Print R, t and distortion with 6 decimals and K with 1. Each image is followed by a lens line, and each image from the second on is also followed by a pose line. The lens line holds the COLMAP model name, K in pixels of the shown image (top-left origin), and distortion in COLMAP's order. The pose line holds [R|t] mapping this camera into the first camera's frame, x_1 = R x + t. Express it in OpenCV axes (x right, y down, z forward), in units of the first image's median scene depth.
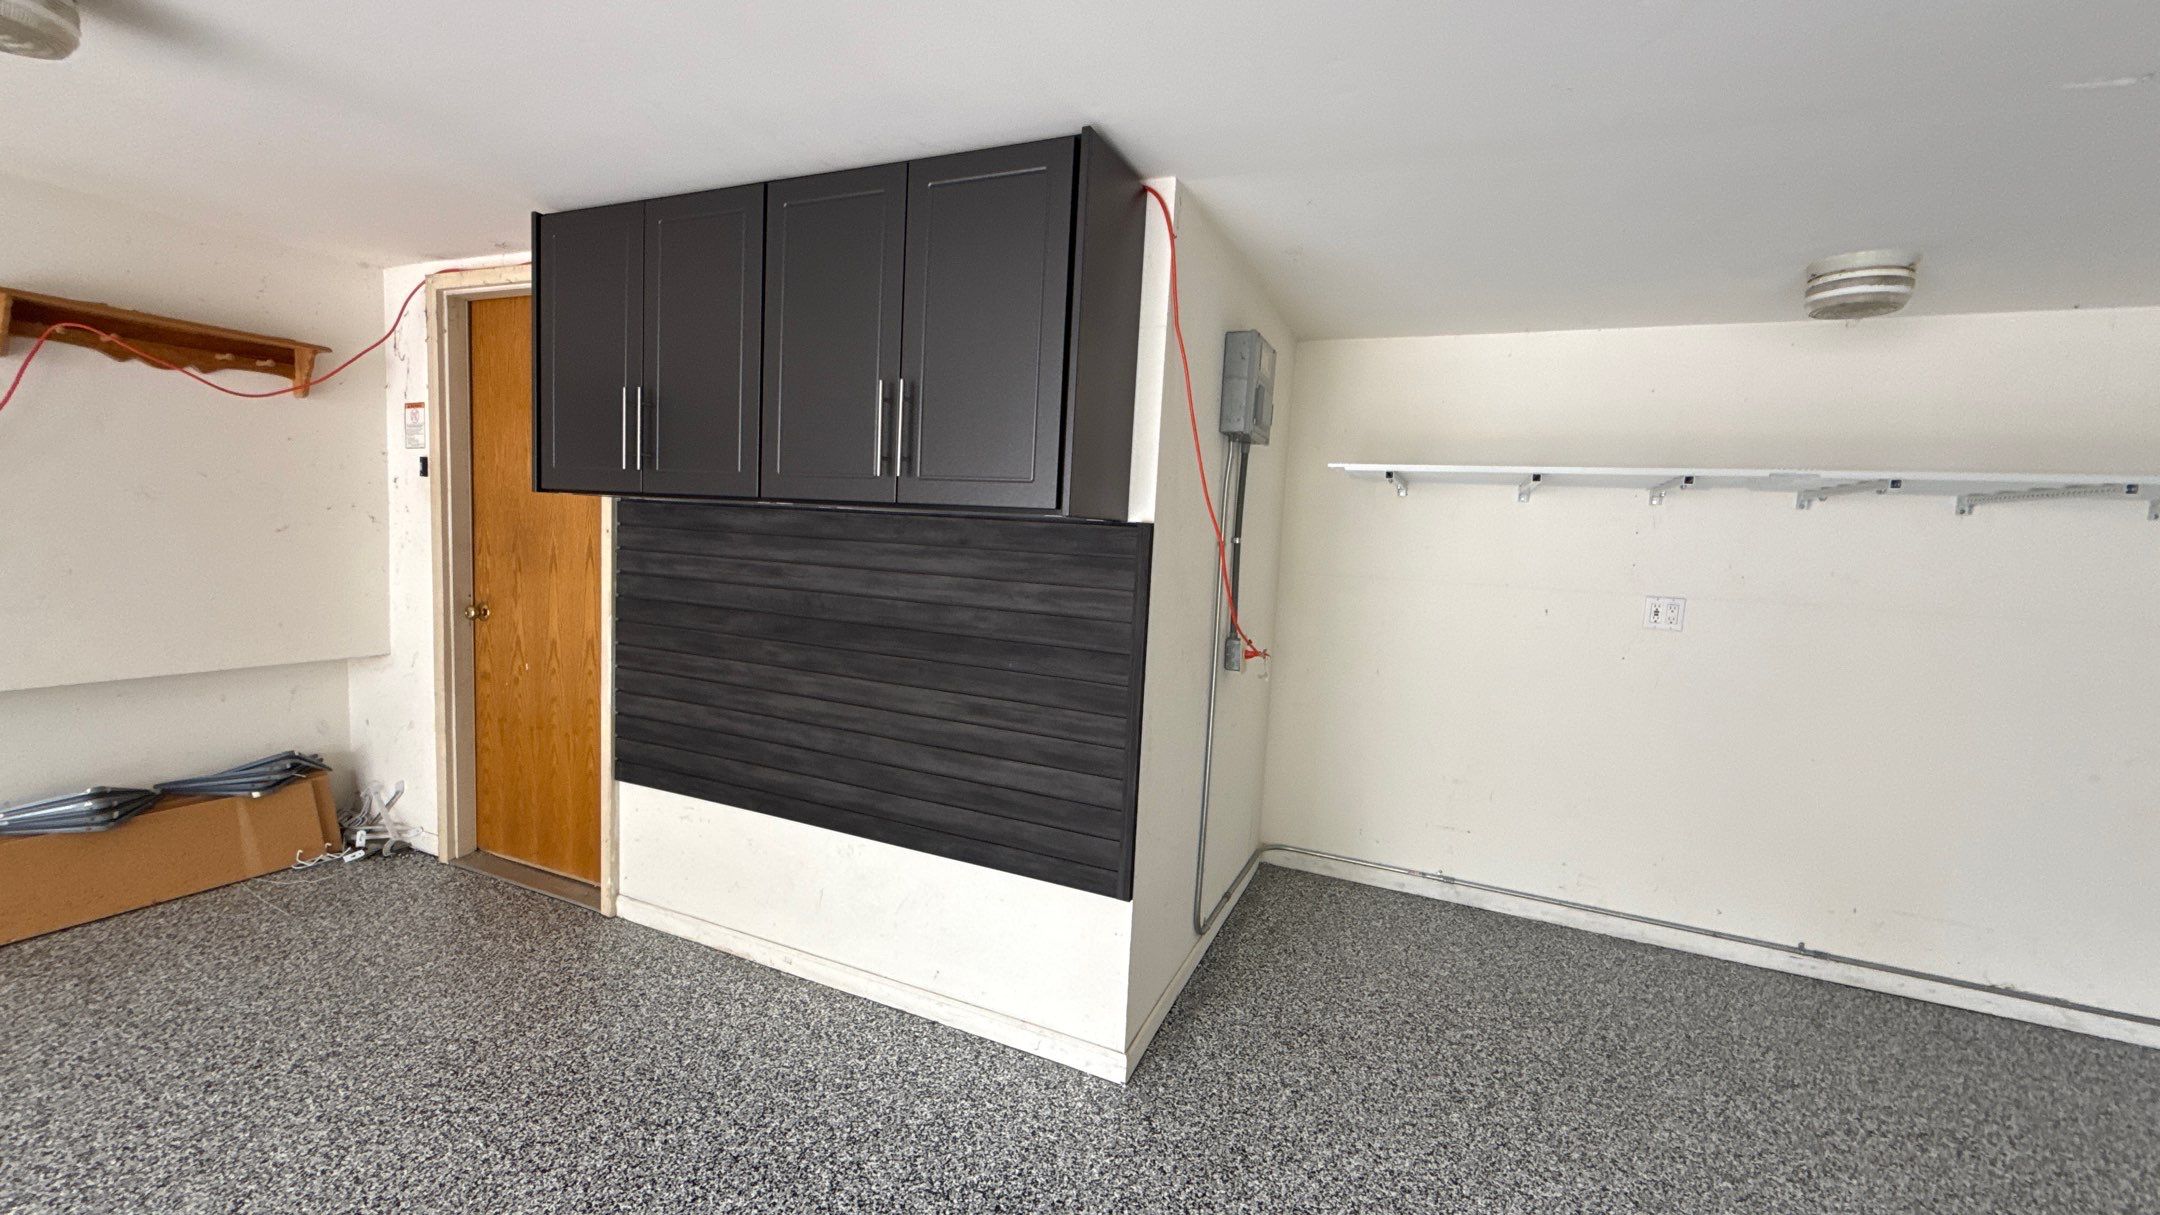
lens RADIAL K [[857.9, 0, 1079.0], [0, 857.9, 611.4], [0, 0, 1]] dist [0.001126, -0.000088]
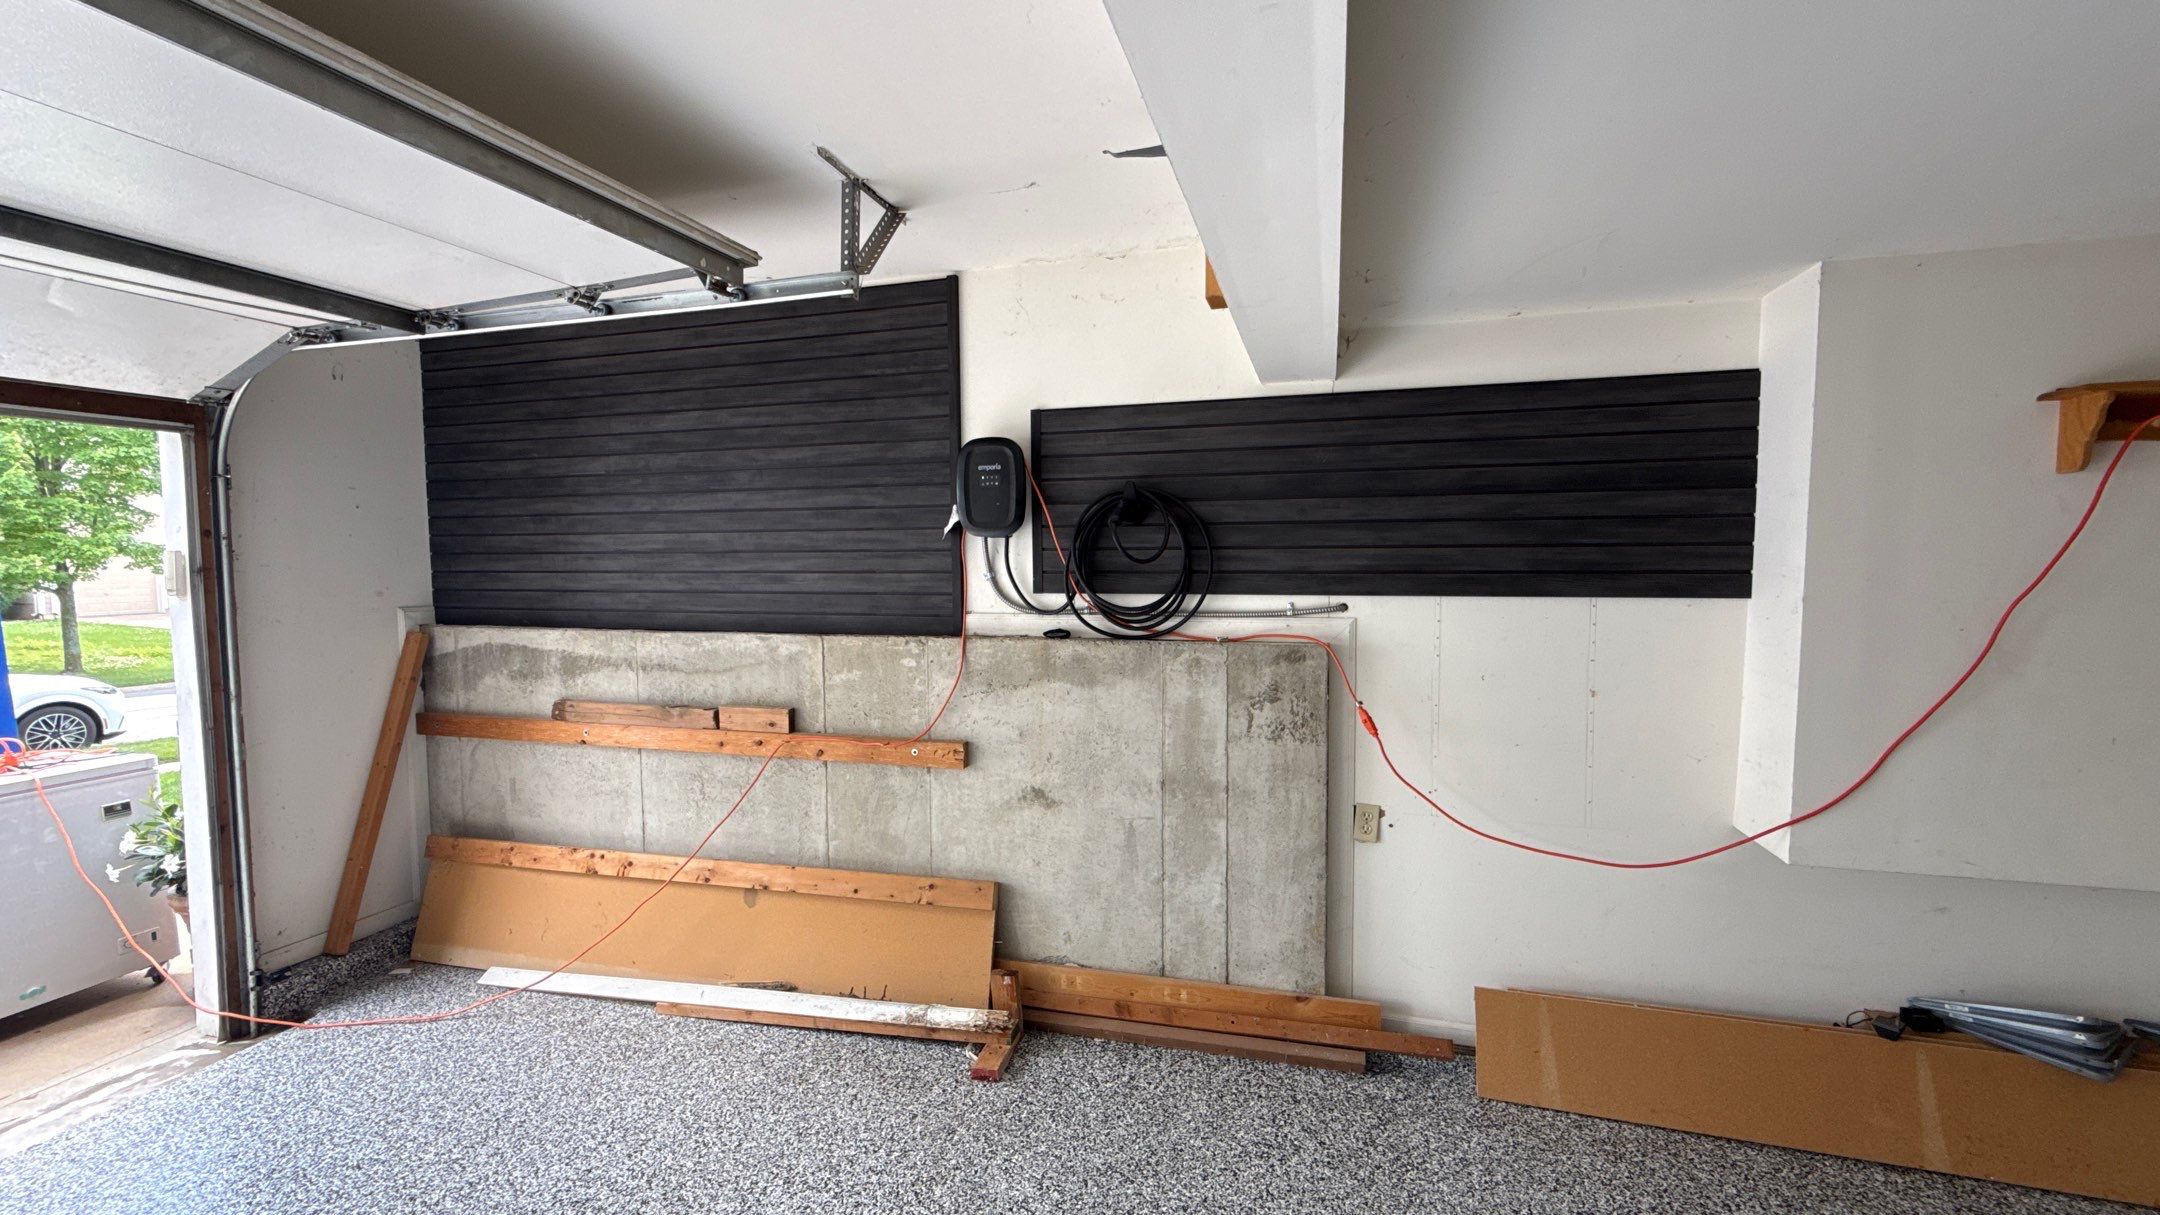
lens RADIAL K [[857.9, 0, 1079.0], [0, 857.9, 611.4], [0, 0, 1]] dist [0.001126, -0.000088]
pose [[0.129624, 0.005943, -0.991545, -0.500022], [-0.075957, 0.997103, -0.003954, -0.080077], [0.988650, 0.075827, 0.129700, -0.007561]]
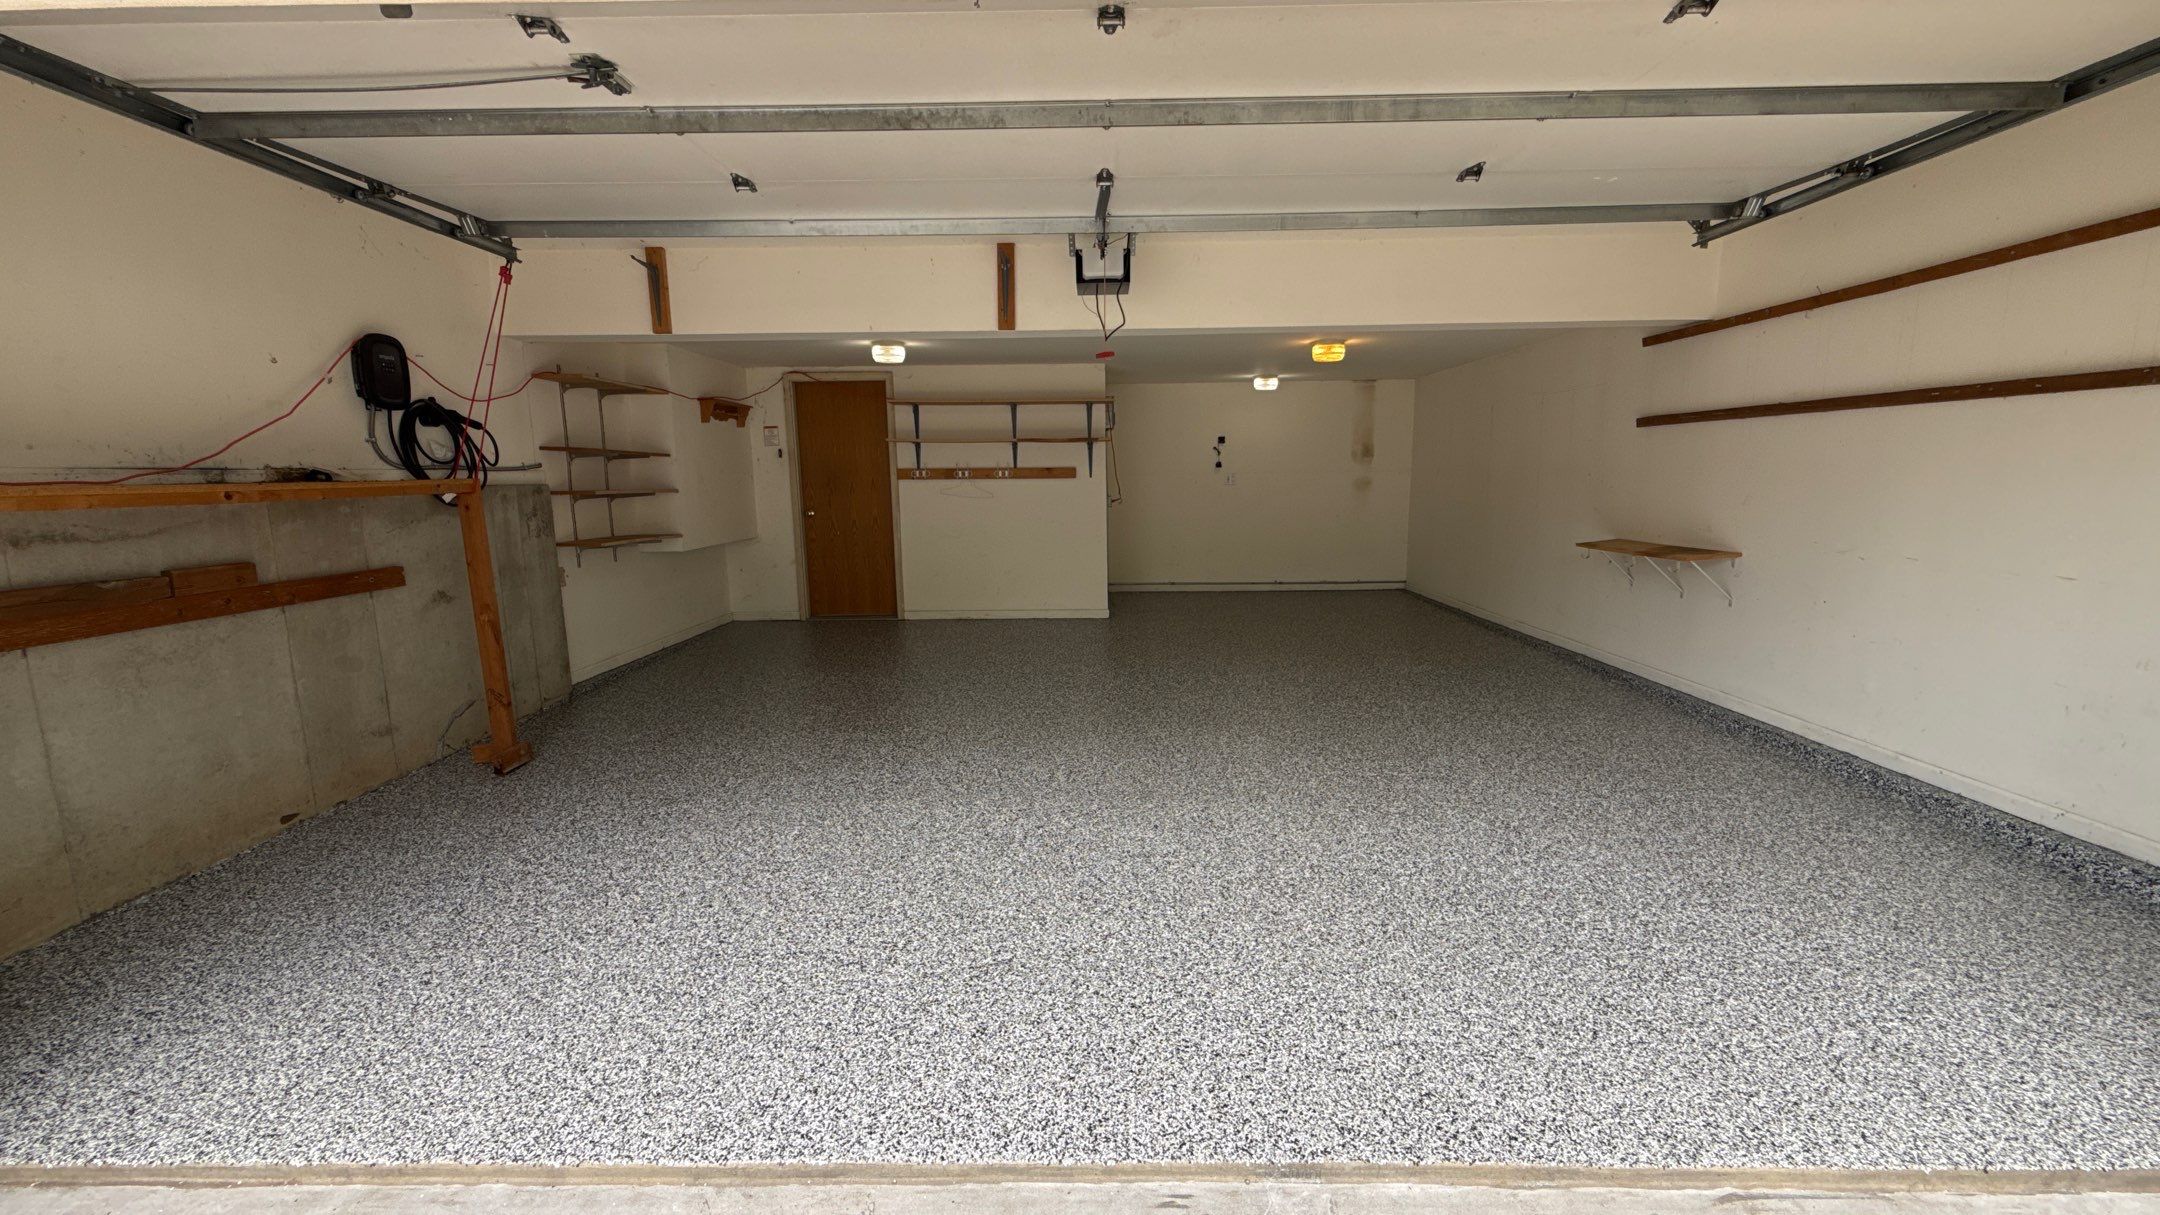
lens RADIAL K [[857.9, 0, 1079.0], [0, 857.9, 611.4], [0, 0, 1]] dist [0.001126, -0.000088]
pose [[0.917455, -0.126708, 0.377122, -1.088720], [0.098141, 0.990713, 0.094110, 0.138648], [-0.385544, -0.049330, 0.921370, -1.733799]]
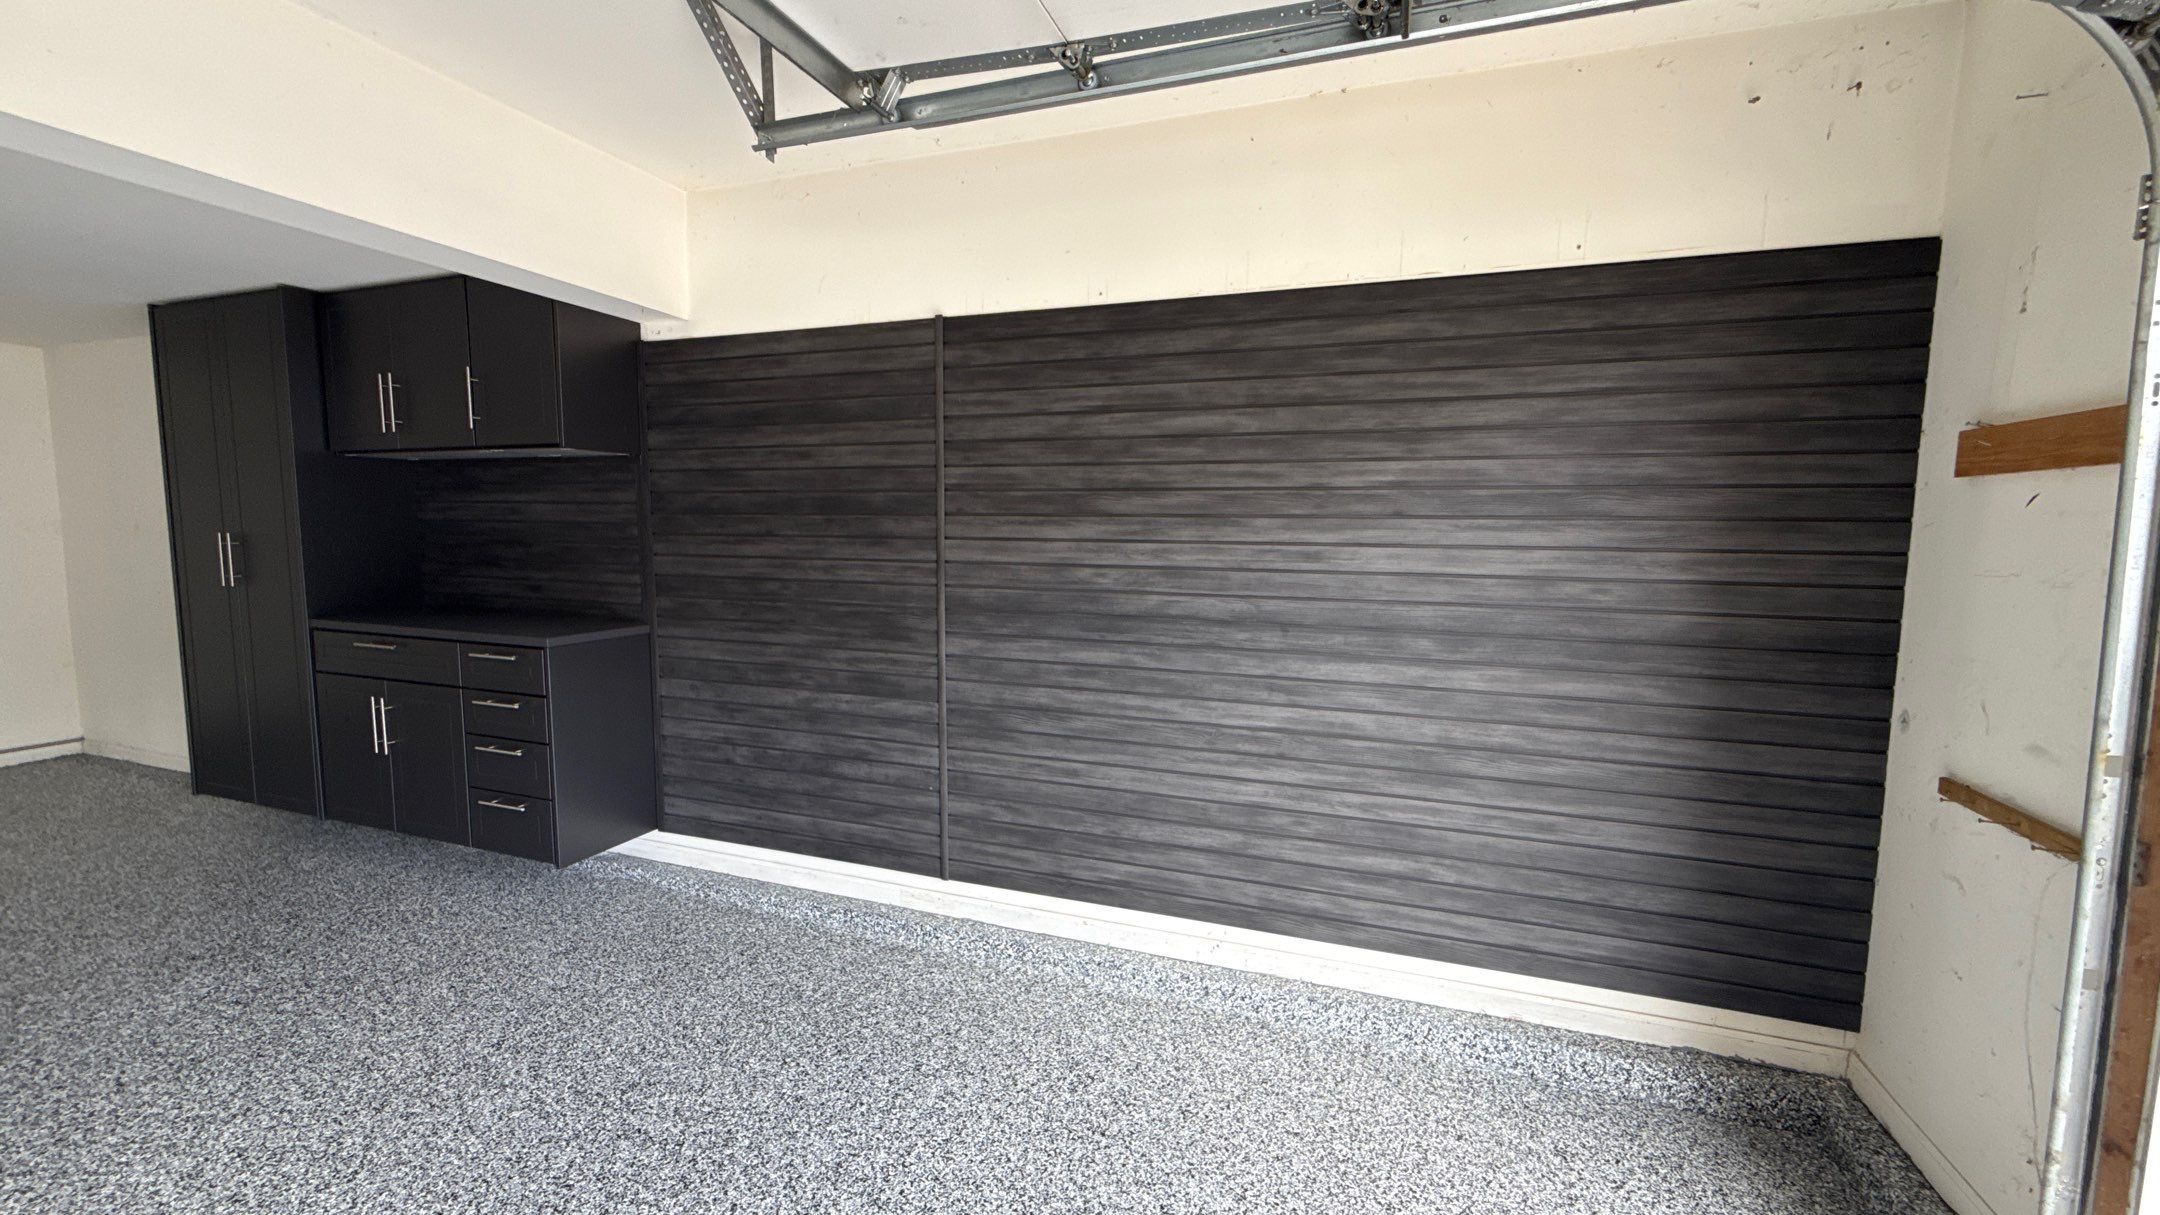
lens RADIAL K [[857.9, 0, 1079.0], [0, 857.9, 611.4], [0, 0, 1]] dist [0.001126, -0.000088]
pose [[-0.069100, -0.151480, 0.986042, -0.448379], [0.074947, 0.984823, 0.156544, 0.090701], [-0.994791, 0.084718, -0.056699, -1.055061]]
